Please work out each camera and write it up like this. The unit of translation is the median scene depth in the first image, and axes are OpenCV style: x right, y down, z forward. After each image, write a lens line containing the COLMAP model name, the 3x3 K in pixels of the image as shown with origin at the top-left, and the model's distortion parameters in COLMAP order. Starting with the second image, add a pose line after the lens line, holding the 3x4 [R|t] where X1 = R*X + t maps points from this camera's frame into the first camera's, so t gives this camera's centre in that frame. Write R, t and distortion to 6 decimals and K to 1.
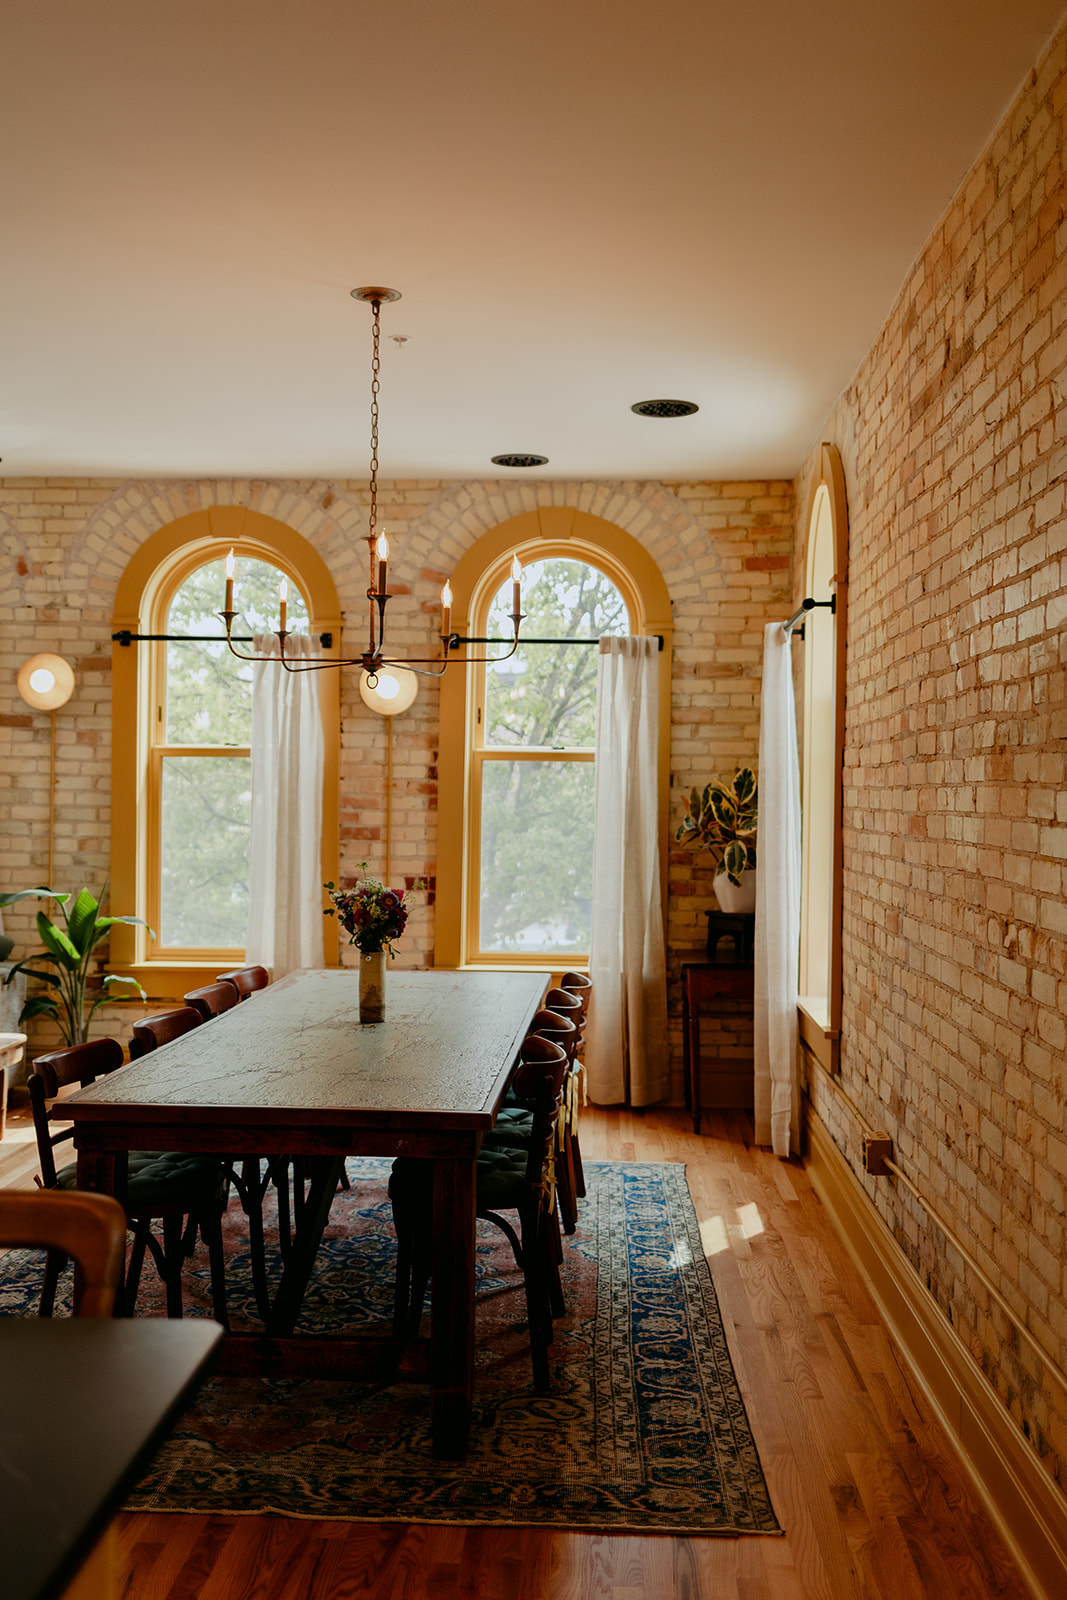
lens RADIAL K [[1558.4, 0, 533.5], [0, 1558.4, 800.0], [0, 0, 1]] dist [0.009594, -0.002917]
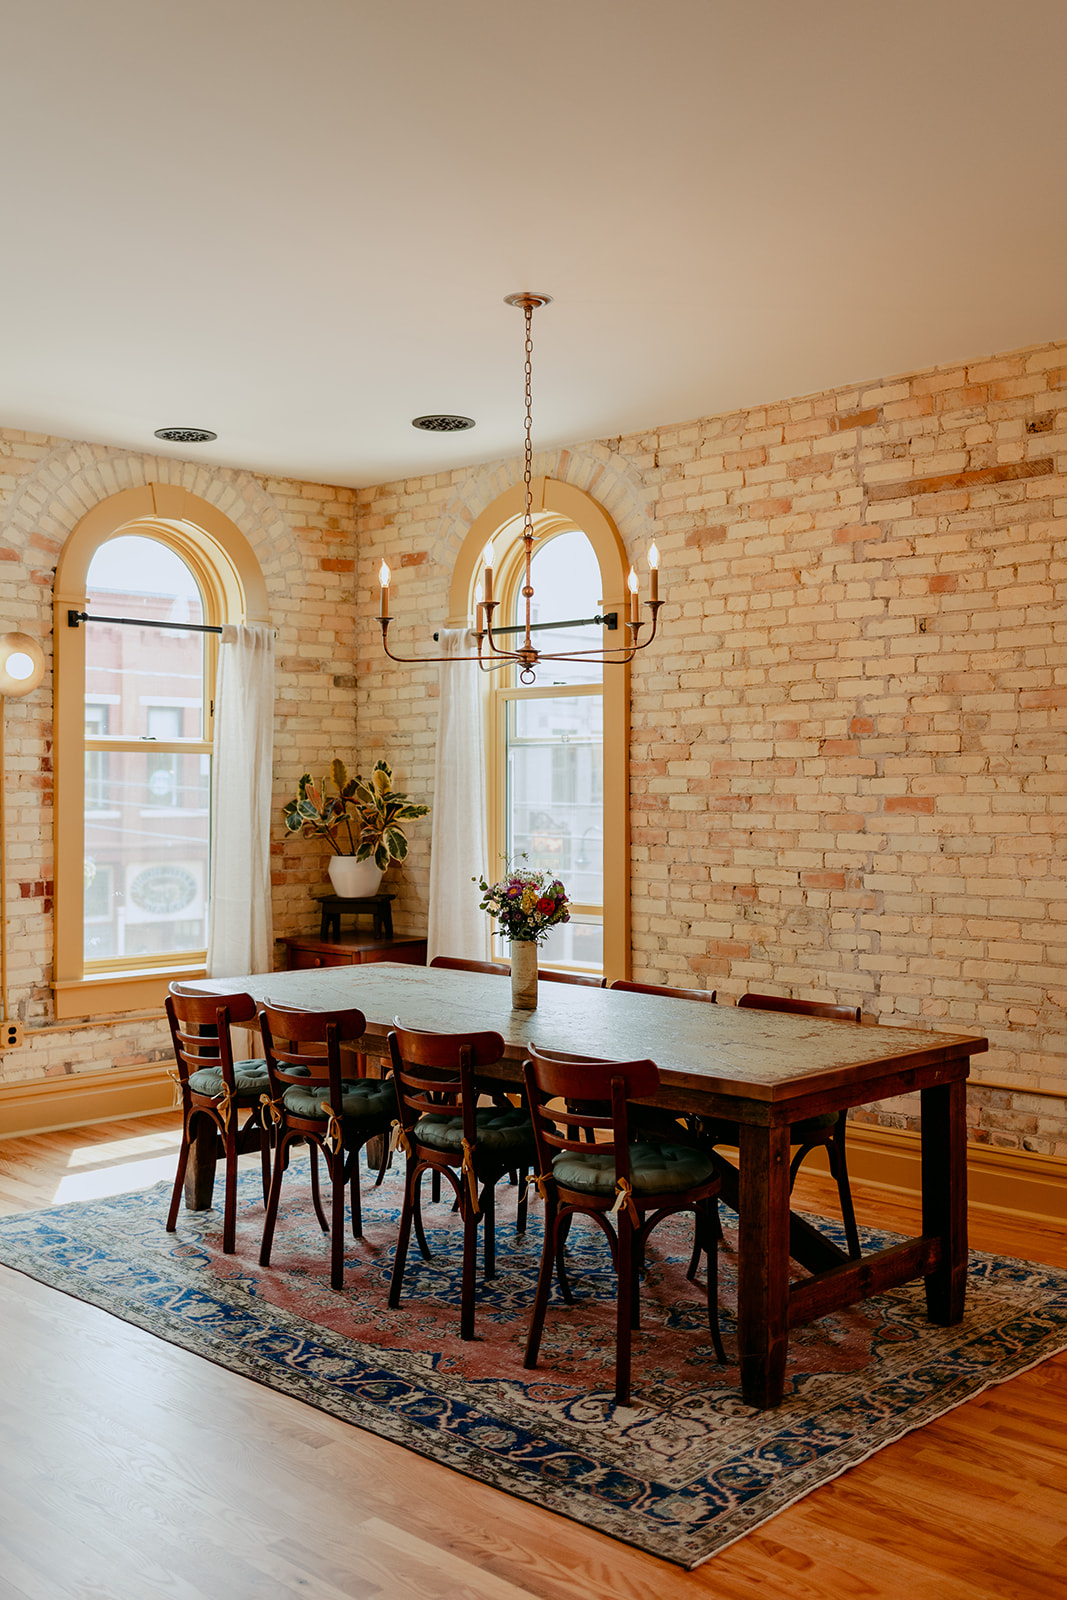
lens RADIAL K [[1565.1, 0, 525.1], [0, 1565.1, 799.0], [0, 0, 1]] dist [0.009783, -0.017572]
pose [[0.662472, -0.017264, 0.748888, -0.560078], [0.012198, 0.999850, 0.012258, -0.005244], [-0.748988, 0.001014, 0.662583, 0.203192]]
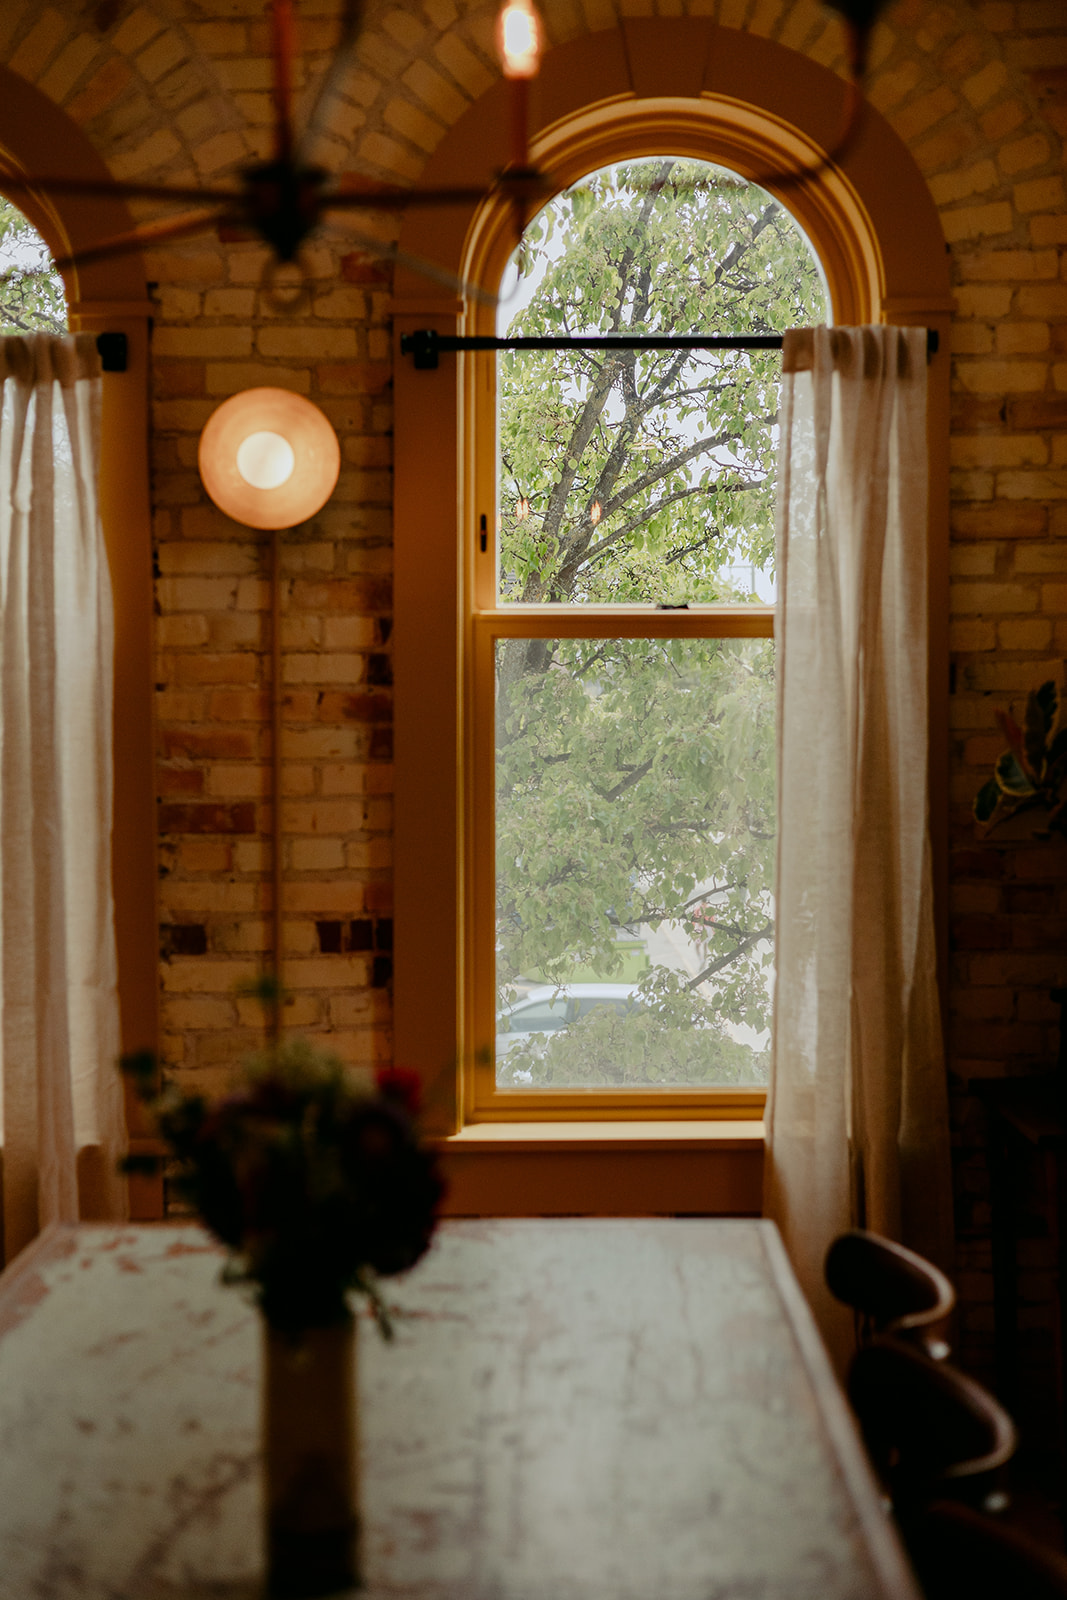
lens RADIAL K [[2288.1, 0, 533.5], [0, 2288.1, 800.0], [0, 0, 1]] dist [-0.004465, 0.080296]
pose [[0.998817, -0.020368, 0.044157, -0.051463], [0.019035, 0.999357, 0.030396, -0.000325], [-0.044748, -0.029520, 0.998562, 0.390379]]
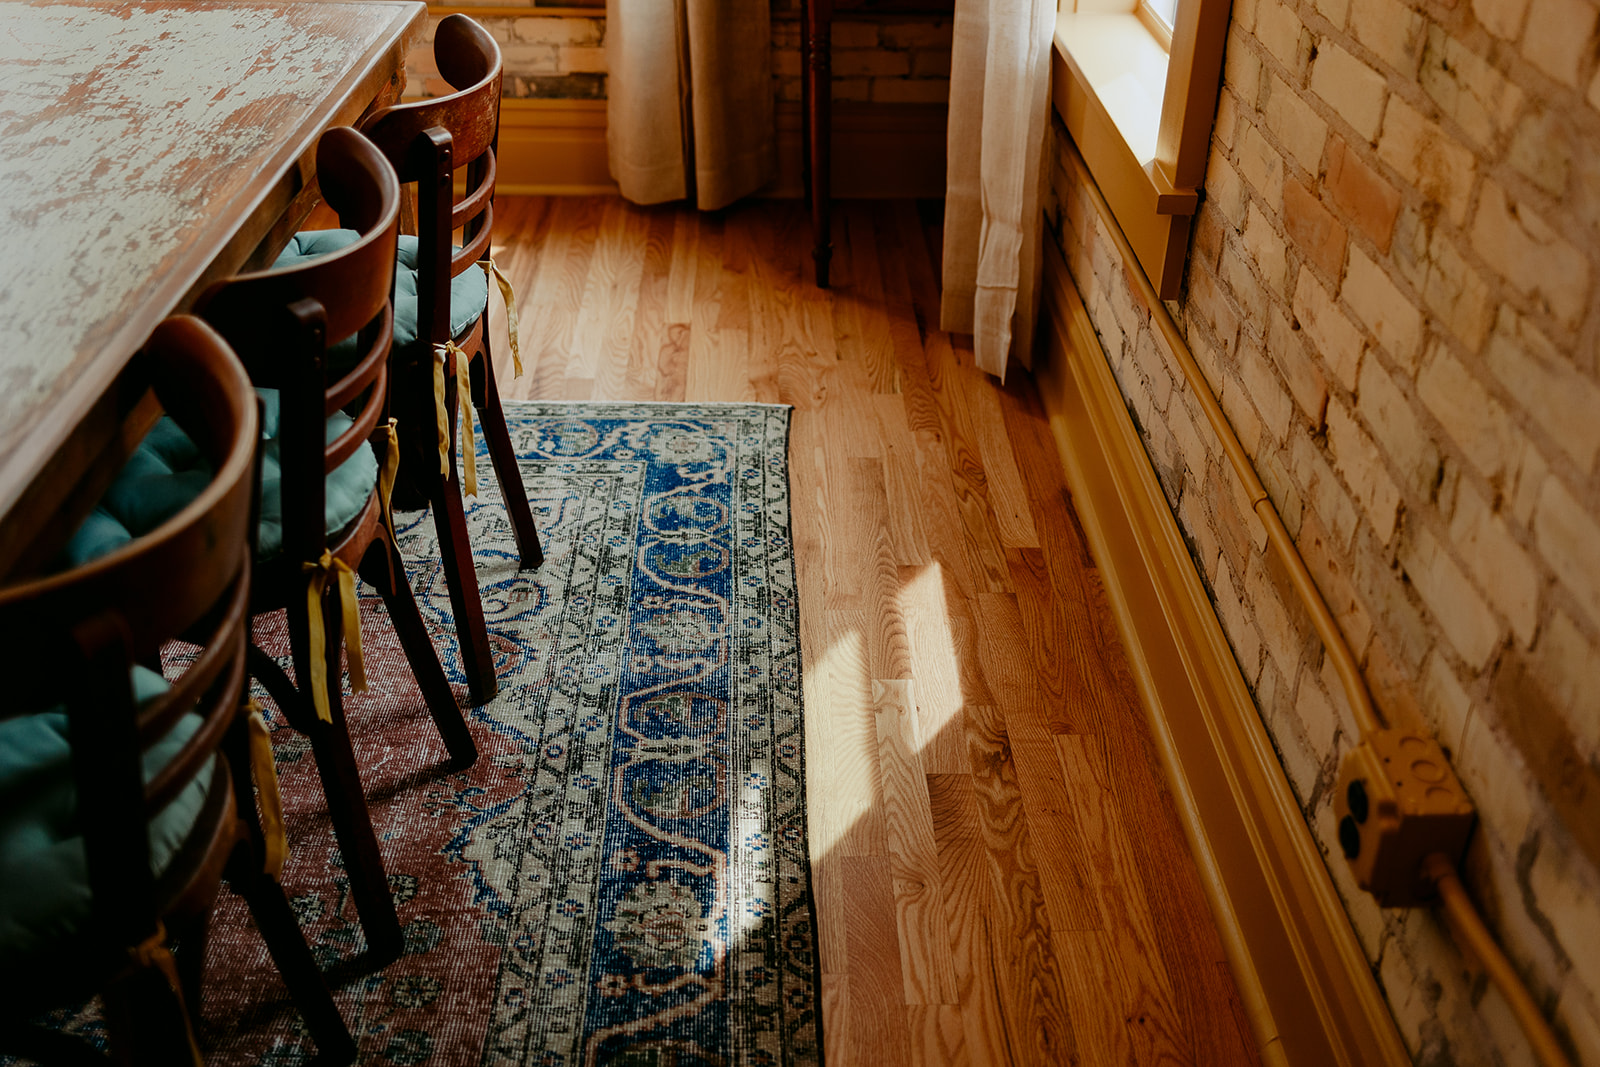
lens RADIAL K [[1565.1, 0, 800.0], [0, 1565.1, 533.5], [0, 0, 1]] dist [0.009783, -0.017572]
pose [[0.997565, -0.030251, 0.062834, 0.058928], [-0.006628, 0.855809, 0.517249, 0.021383], [-0.069422, -0.516406, 0.853525, 0.491525]]
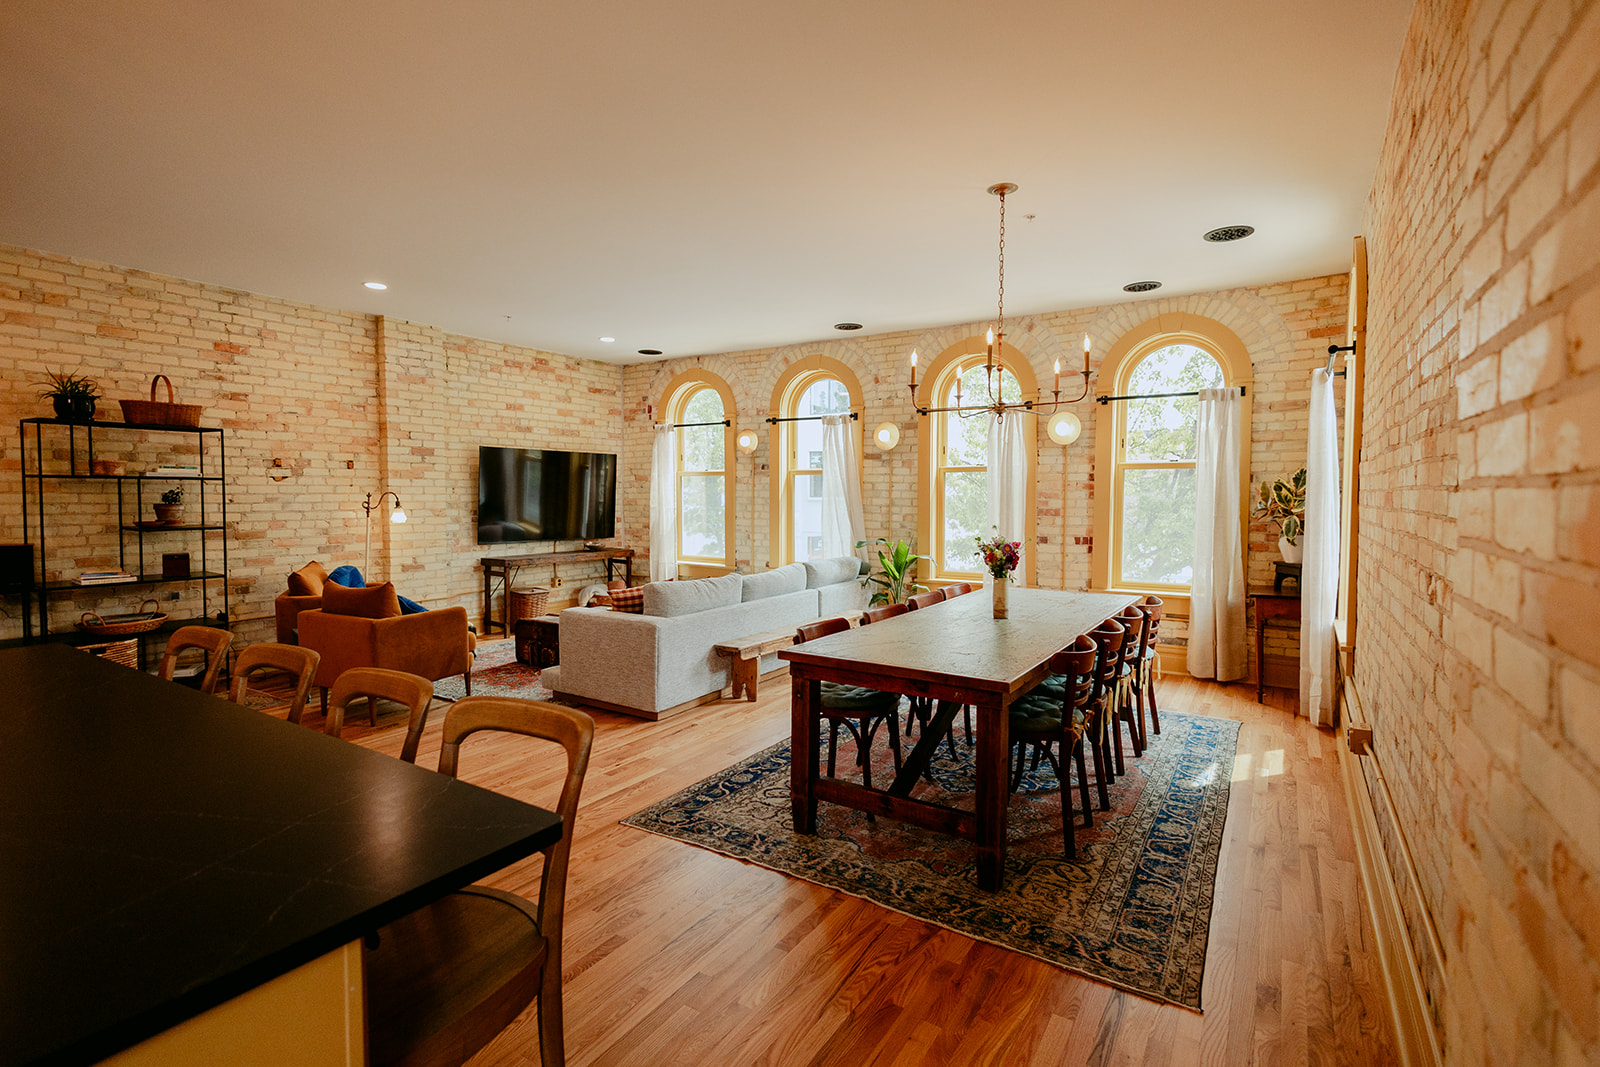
lens RADIAL K [[750.3, 0, 803.3], [0, 750.3, 527.2], [0, 0, 1]] dist [0.008620, -0.000913]
pose [[0.864894, 0.009426, -0.501867, 0.079225], [0.008178, 0.999426, 0.032865, 0.008393], [0.501889, -0.032529, 0.864320, 0.113007]]
